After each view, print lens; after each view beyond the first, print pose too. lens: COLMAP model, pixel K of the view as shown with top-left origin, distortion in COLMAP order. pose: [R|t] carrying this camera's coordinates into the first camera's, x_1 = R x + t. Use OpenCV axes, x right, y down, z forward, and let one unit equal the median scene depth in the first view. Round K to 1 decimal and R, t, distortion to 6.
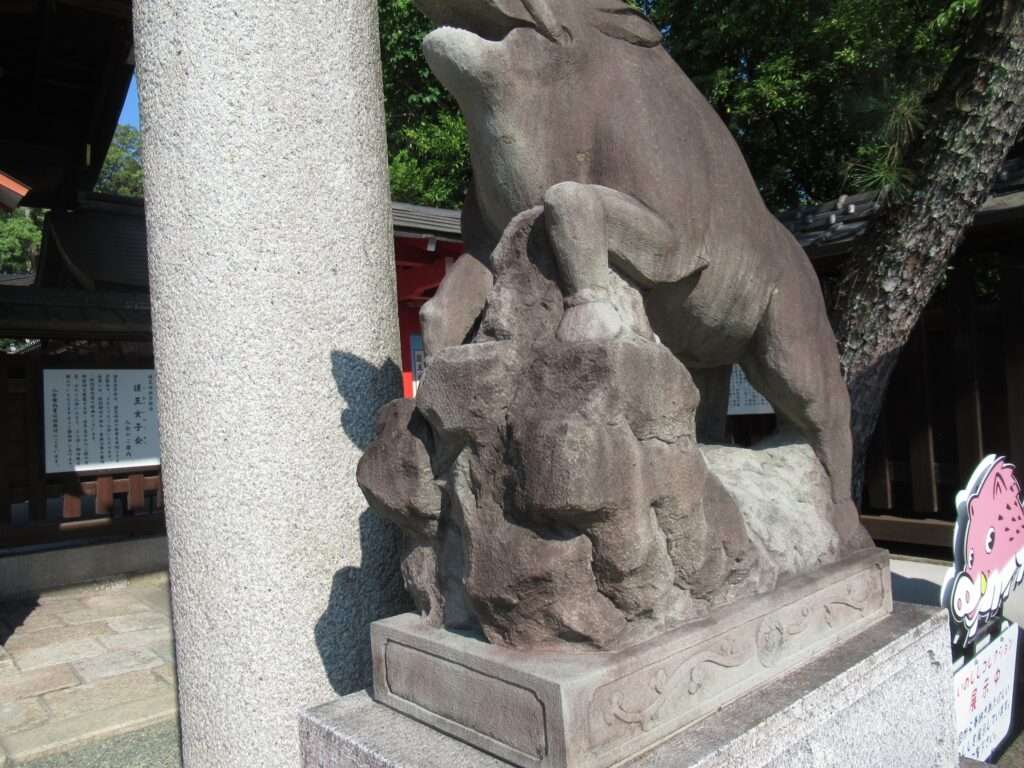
lens RADIAL K [[759.9, 0, 511.5], [0, 759.9, 386.9], [0, 0, 1]] dist [-0.007710, 0.003203]
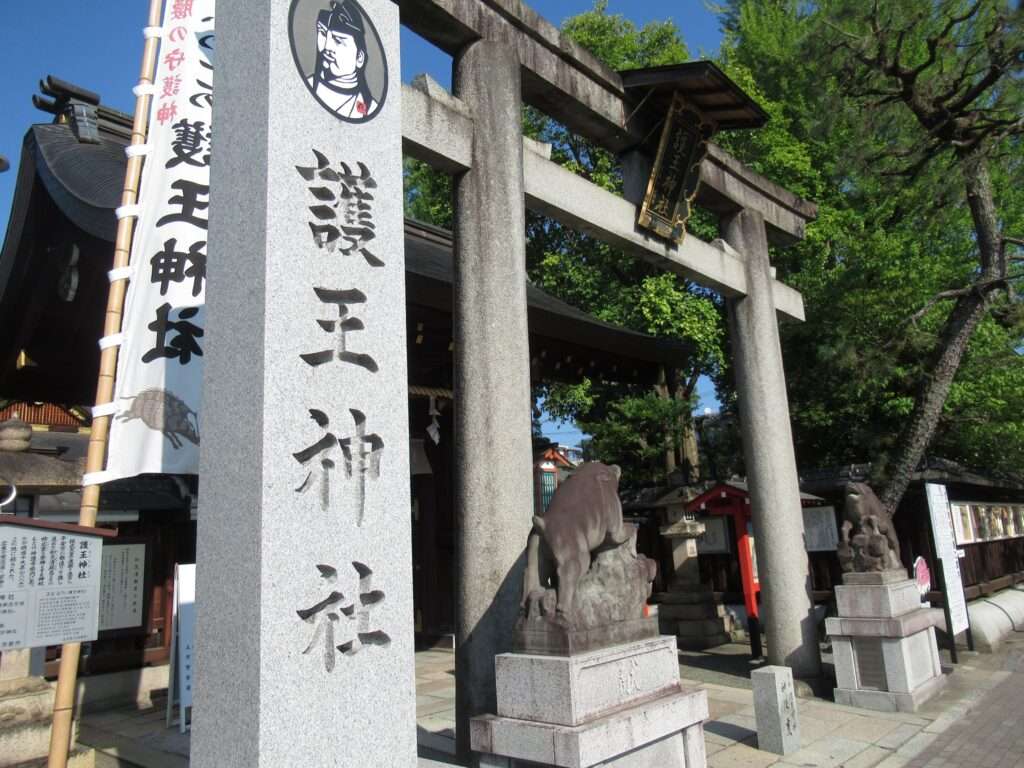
lens RADIAL K [[759.9, 0, 512.0], [0, 759.9, 380.8], [0, 0, 1]] dist [-0.007710, 0.003203]
pose [[0.994908, 0.026054, 0.097361, -2.204049], [-0.005948, 0.979504, -0.201335, -0.007075], [-0.100611, 0.199731, 0.974672, -3.295204]]
